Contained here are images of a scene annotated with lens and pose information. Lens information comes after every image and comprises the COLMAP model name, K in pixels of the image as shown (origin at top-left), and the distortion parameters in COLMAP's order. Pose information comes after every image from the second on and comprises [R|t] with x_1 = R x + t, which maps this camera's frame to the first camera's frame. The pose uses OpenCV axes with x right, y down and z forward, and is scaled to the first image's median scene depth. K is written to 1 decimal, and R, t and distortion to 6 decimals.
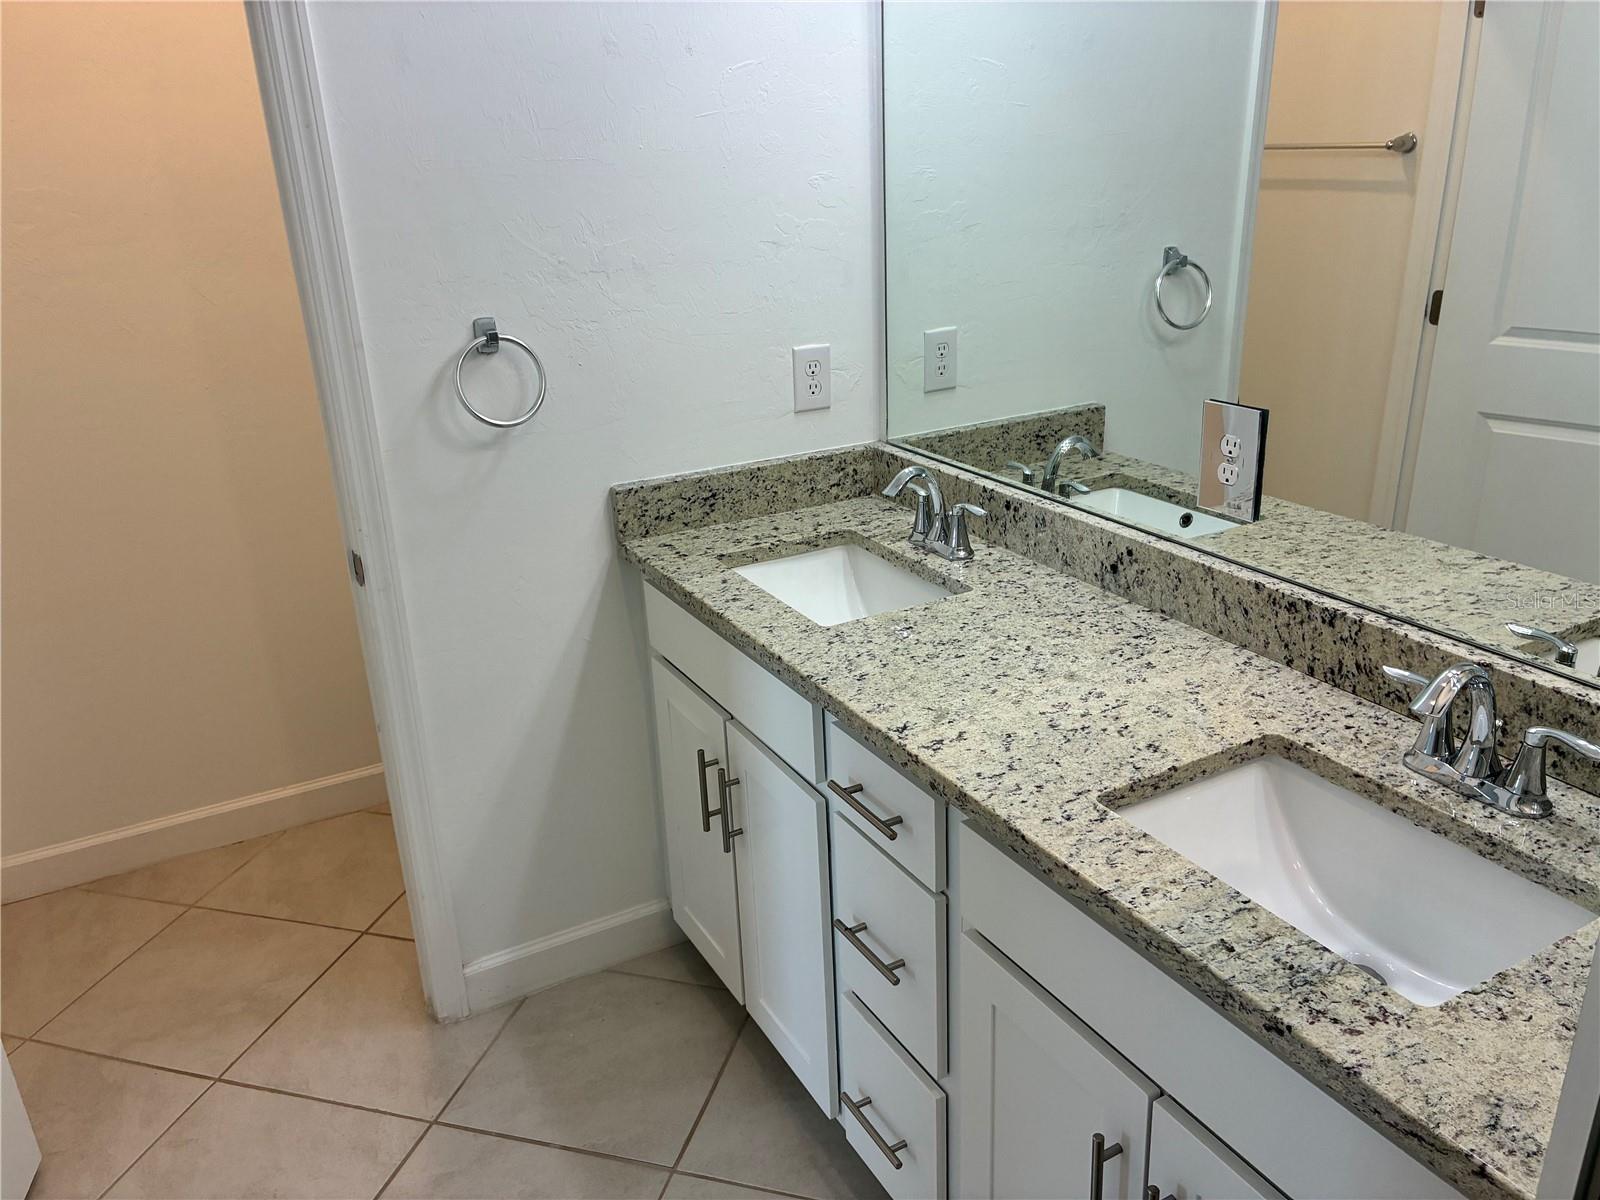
lens RADIAL K [[1234.9, 0, 800.0], [0, 1234.9, 600.0], [0, 0, 1]] dist [0.021113, -0.000117]
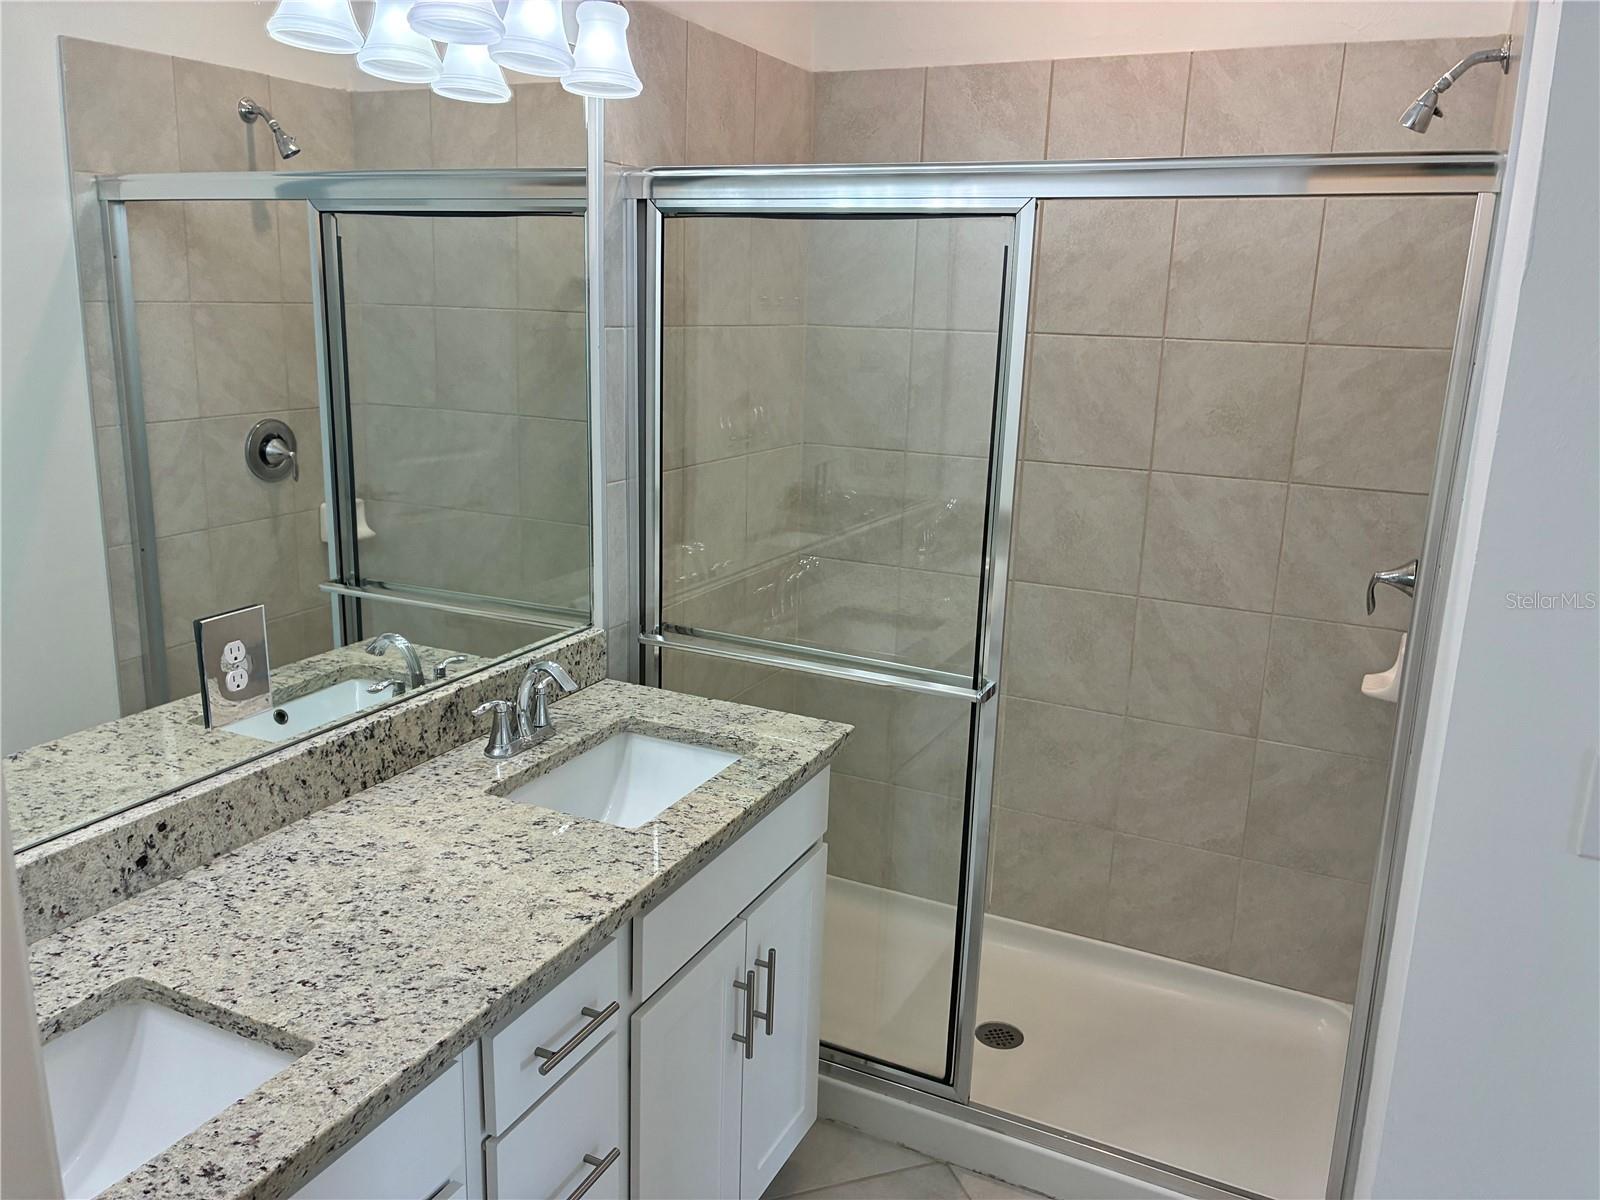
lens RADIAL K [[1234.9, 0, 800.0], [0, 1234.9, 600.0], [0, 0, 1]] dist [0.021113, -0.000117]
pose [[-0.594418, -0.166284, 0.786776, -0.724971], [0.283816, 0.872045, 0.398731, -0.443825], [-0.752406, 0.460313, -0.471165, 1.144760]]
